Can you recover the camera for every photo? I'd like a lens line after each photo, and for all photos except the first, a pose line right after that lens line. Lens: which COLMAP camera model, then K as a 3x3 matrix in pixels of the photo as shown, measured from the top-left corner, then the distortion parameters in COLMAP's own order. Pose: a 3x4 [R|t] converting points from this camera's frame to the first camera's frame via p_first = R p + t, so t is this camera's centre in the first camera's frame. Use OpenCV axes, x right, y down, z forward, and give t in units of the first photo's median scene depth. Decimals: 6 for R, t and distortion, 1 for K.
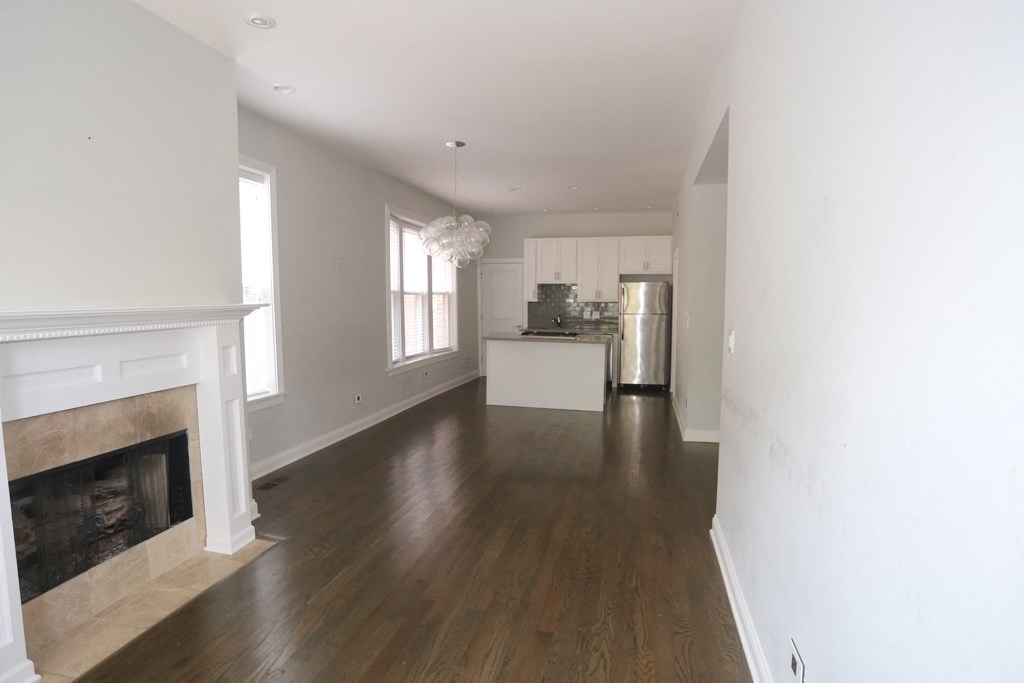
lens RADIAL K [[529.8, 0, 512.0], [0, 529.8, 341.5], [0, 0, 1]] dist [-0.078640, 0.027629]
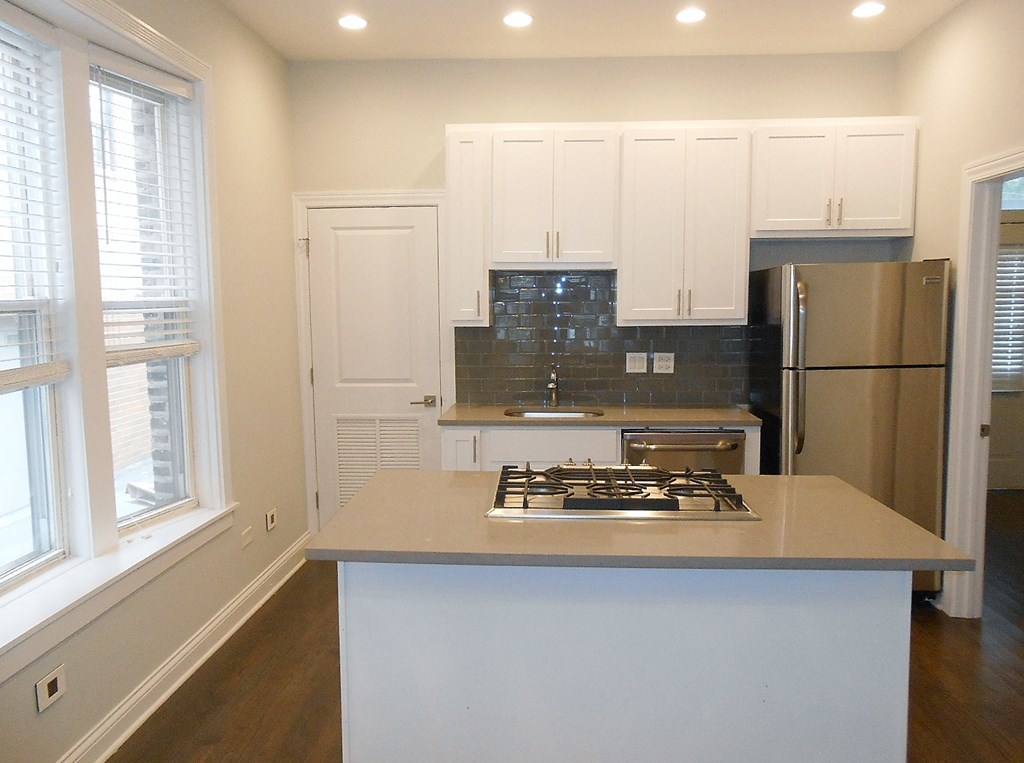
lens RADIAL K [[829.7, 0, 512.0], [0, 829.7, 381.5], [0, 0, 1]] dist [0.005171, 0.005024]
pose [[0.983383, -0.023133, 0.180062, -0.096683], [0.019402, 0.999560, 0.022456, -0.171171], [-0.180502, -0.018589, 0.983399, 1.646726]]
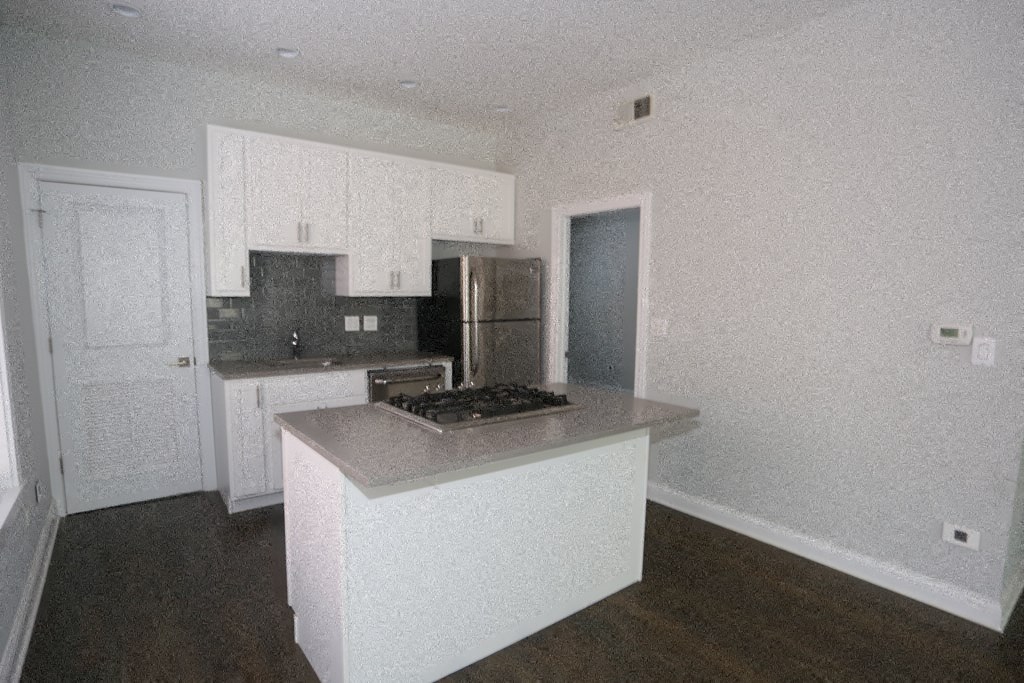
lens RADIAL K [[529.8, 0, 512.0], [0, 529.8, 341.5], [0, 0, 1]] dist [-0.078640, 0.027629]
pose [[0.627602, -0.067680, 0.775587, -0.417208], [0.049997, 0.997662, 0.046601, -0.162581], [-0.776927, 0.009530, 0.629518, 1.982218]]
